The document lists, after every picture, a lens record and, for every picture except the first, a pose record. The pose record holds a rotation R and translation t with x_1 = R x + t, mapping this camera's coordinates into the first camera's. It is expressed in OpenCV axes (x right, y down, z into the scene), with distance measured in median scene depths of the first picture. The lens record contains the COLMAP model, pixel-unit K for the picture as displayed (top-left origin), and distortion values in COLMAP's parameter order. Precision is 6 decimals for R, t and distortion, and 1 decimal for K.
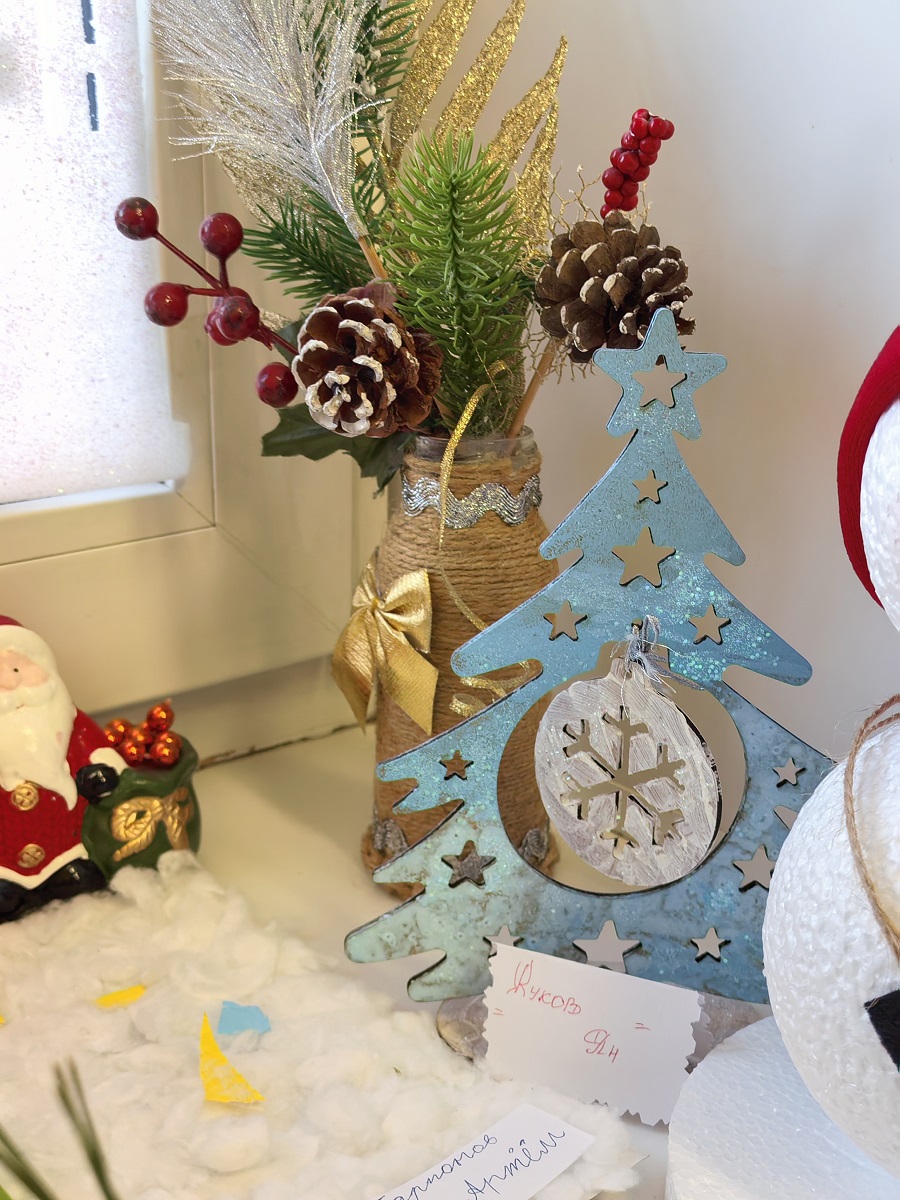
lens RADIAL K [[1585.9, 0, 415.7], [0, 1585.9, 620.6], [0, 0, 1]] dist [0.042636, 0.000000]
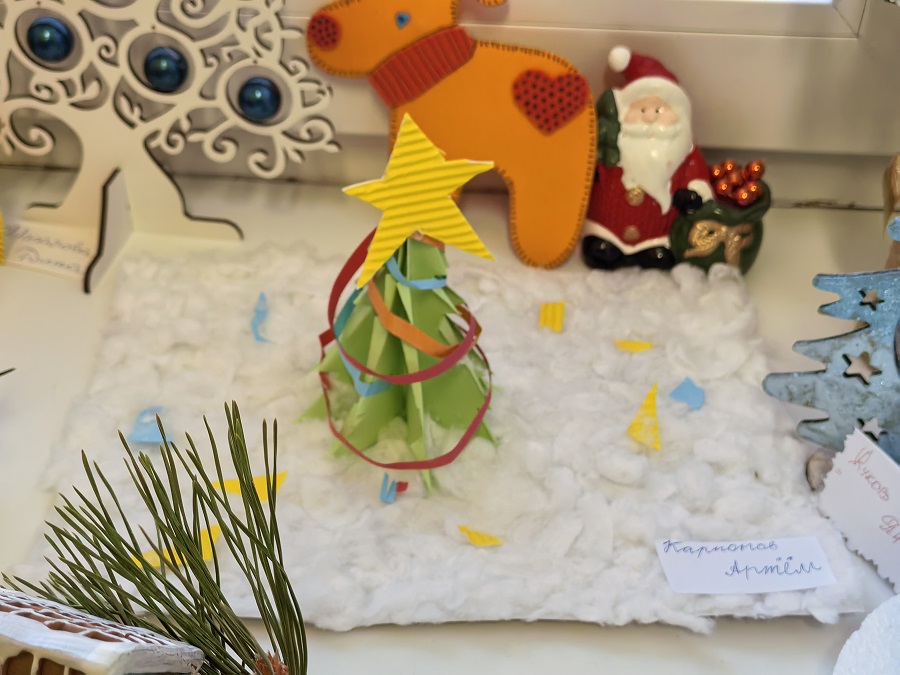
lens RADIAL K [[1189.4, 0, 451.3], [0, 1189.4, 344.4], [0, 0, 1]] dist [0.042636, 0.000000]
pose [[0.756139, 0.409893, -0.510140, 0.243764], [-0.219812, 0.893331, 0.391973, -0.160553], [0.616390, -0.184251, 0.765581, 0.013905]]
